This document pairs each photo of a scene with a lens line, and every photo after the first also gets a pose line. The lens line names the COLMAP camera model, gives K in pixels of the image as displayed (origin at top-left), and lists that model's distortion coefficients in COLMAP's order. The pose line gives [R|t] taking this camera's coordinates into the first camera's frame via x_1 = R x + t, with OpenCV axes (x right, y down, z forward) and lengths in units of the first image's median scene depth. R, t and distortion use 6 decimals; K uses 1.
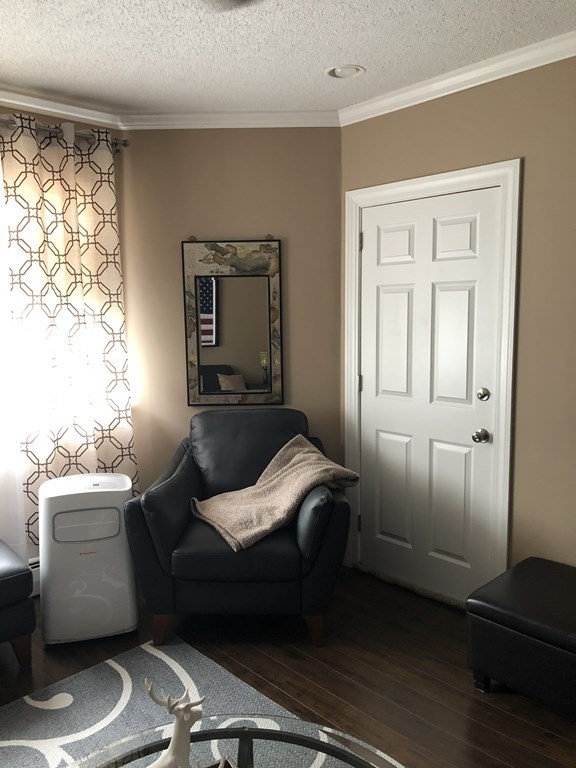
lens RADIAL K [[619.5, 0, 288.0], [0, 619.5, 384.0], [0, 0, 1]] dist [-0.002480, 0.000571]
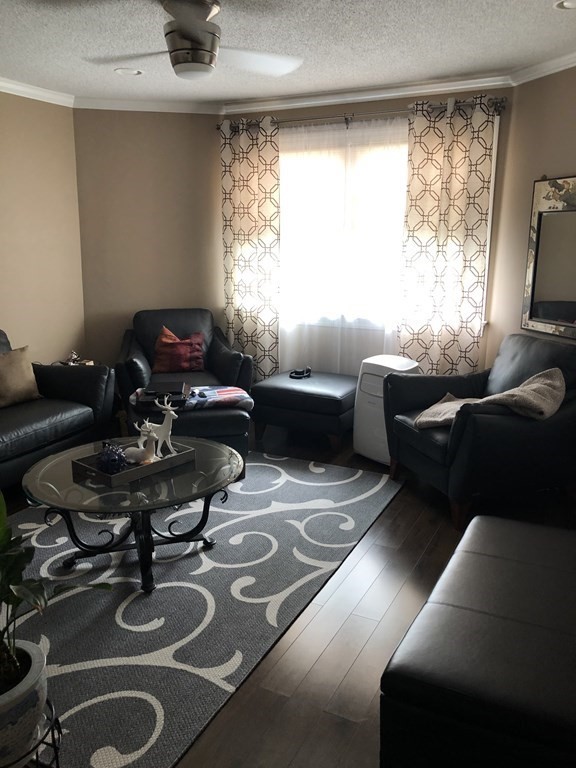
lens RADIAL K [[619.5, 0, 288.0], [0, 619.5, 384.0], [0, 0, 1]] dist [-0.002480, 0.000571]
pose [[0.333454, 0.231421, -0.913922, 0.789193], [-0.121887, 0.971851, 0.201618, -0.044303], [0.934854, 0.044165, 0.352274, 0.205337]]
